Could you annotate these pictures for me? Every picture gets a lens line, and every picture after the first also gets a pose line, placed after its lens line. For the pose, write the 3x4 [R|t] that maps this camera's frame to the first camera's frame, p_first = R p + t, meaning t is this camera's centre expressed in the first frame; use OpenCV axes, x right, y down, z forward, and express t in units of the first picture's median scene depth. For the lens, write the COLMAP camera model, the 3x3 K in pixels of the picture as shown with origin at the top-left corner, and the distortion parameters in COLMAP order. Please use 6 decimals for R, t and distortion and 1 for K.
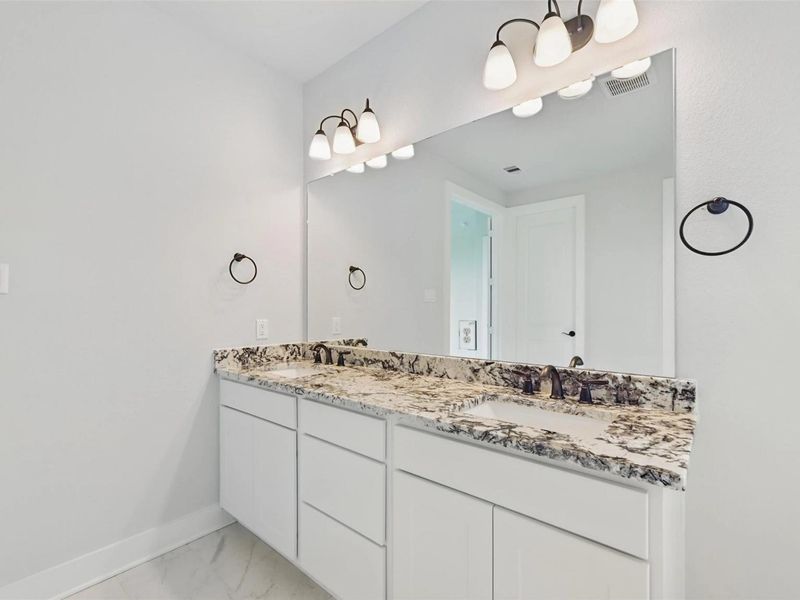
lens RADIAL K [[377.0, 0, 399.8], [0, 377.0, 307.5], [0, 0, 1]] dist [0.001738, 0.000069]
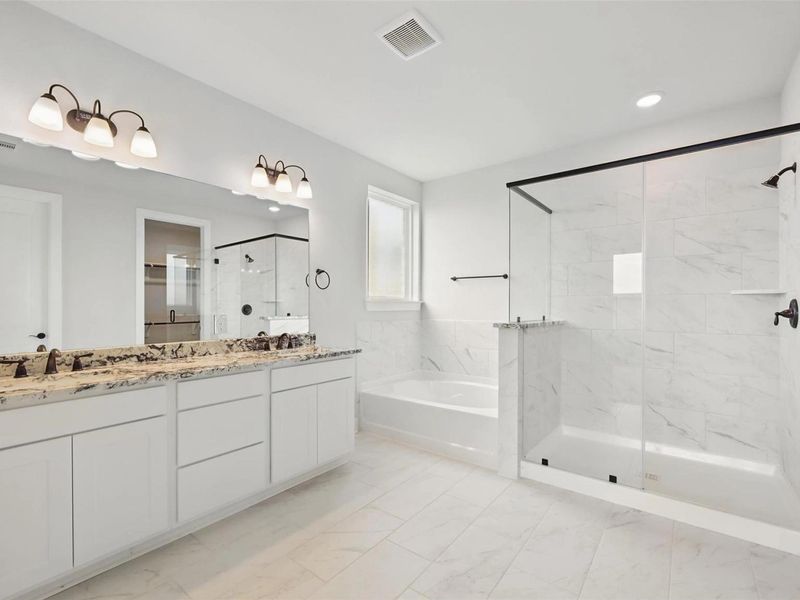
lens RADIAL K [[377.0, 0, 399.8], [0, 377.0, 307.5], [0, 0, 1]] dist [0.001738, 0.000069]
pose [[-0.036451, -0.002580, 0.999332, -1.400563], [0.001427, 0.999996, 0.002634, 0.001712], [-0.999334, 0.001522, -0.036447, 0.331006]]
